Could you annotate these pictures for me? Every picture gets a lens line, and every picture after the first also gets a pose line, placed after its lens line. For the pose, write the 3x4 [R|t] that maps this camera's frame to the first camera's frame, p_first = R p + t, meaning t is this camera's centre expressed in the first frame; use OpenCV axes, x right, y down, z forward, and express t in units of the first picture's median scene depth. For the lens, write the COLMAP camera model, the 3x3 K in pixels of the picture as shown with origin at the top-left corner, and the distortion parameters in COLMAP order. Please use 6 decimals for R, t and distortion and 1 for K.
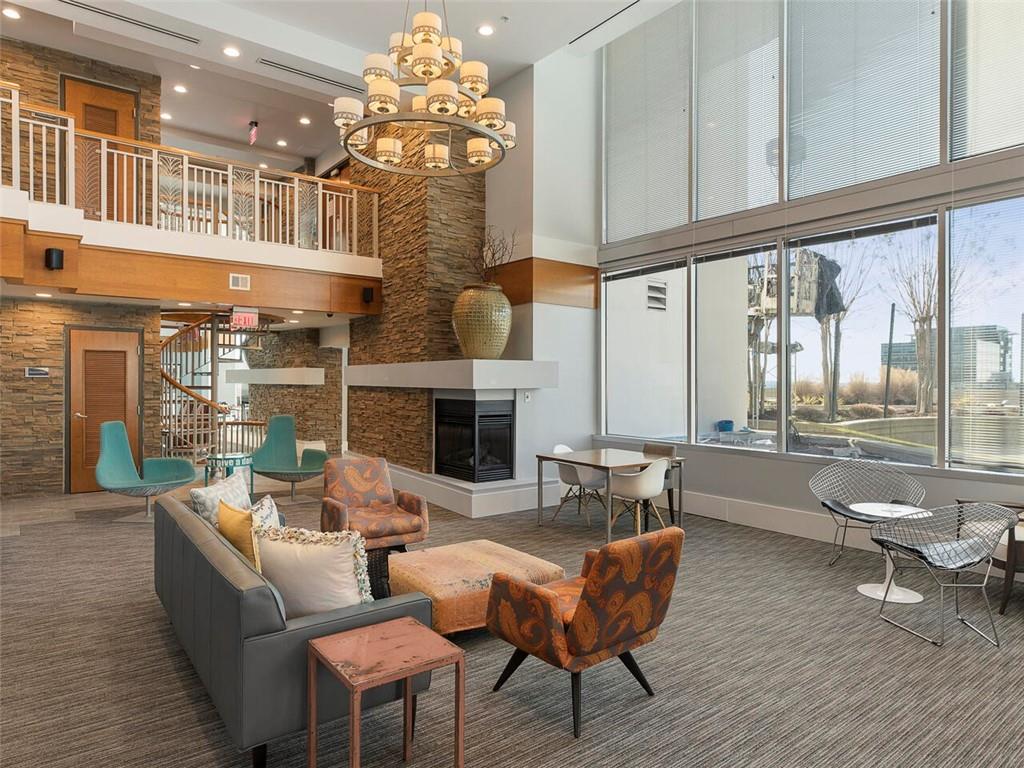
lens RADIAL K [[628.0, 0, 512.0], [0, 628.0, 384.0], [0, 0, 1]] dist [-0.007343, -0.002838]
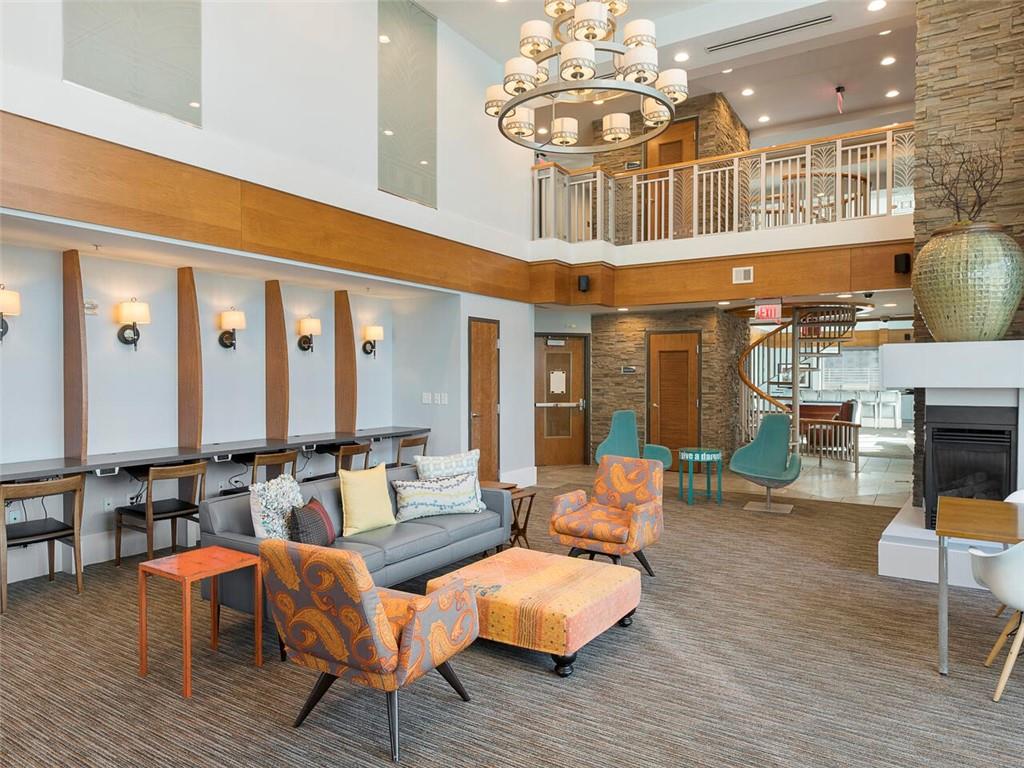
lens RADIAL K [[654.6, 0, 512.0], [0, 654.6, 384.0], [0, 0, 1]] dist [-0.002653, -0.002989]
pose [[0.340307, 0.008307, -0.940278, 0.399360], [-0.002625, 0.999965, 0.007884, -0.000531], [0.940311, -0.000215, 0.340317, 0.312740]]
